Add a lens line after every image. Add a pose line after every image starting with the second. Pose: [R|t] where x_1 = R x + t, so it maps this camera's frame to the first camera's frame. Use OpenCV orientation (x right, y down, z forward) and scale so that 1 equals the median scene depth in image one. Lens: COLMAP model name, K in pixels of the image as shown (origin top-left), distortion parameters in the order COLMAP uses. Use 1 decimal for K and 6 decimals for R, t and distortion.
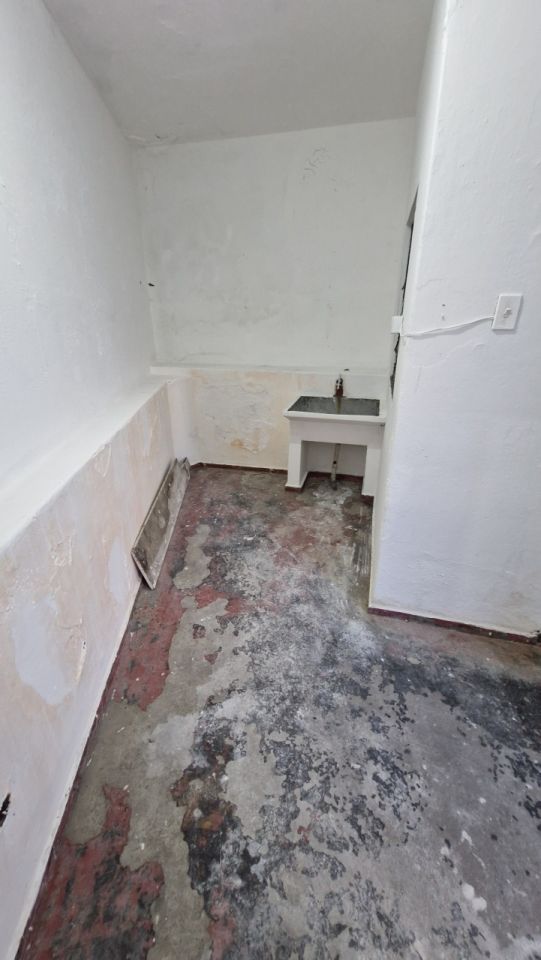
lens RADIAL K [[377.0, 0, 265.7], [0, 377.0, 479.2], [0, 0, 1]] dist [0.003754, -0.000246]
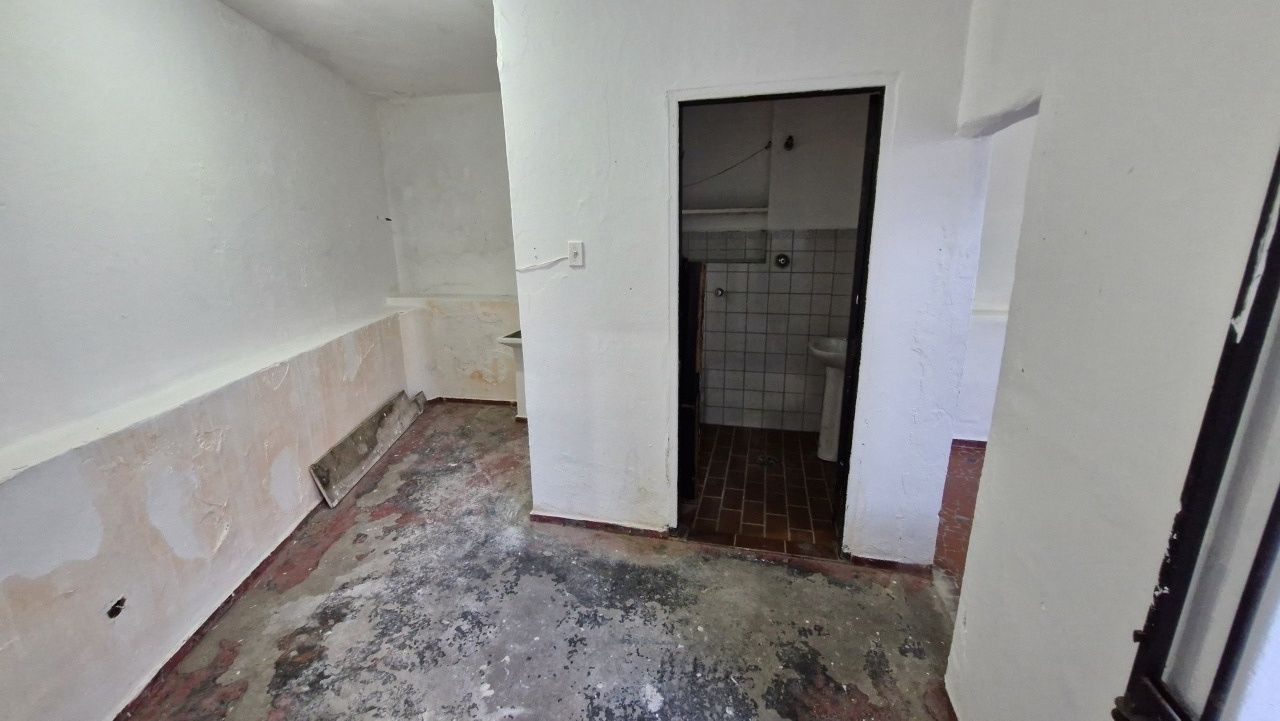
lens RADIAL K [[508.0, 0, 643.3], [0, 508.0, 359.6], [0, 0, 1]] dist [-0.000809, -0.000077]
pose [[0.999561, -0.014224, 0.025981, 0.646838], [0.018395, 0.985594, -0.168123, 0.182206], [-0.023216, 0.168527, 0.985424, -0.555156]]
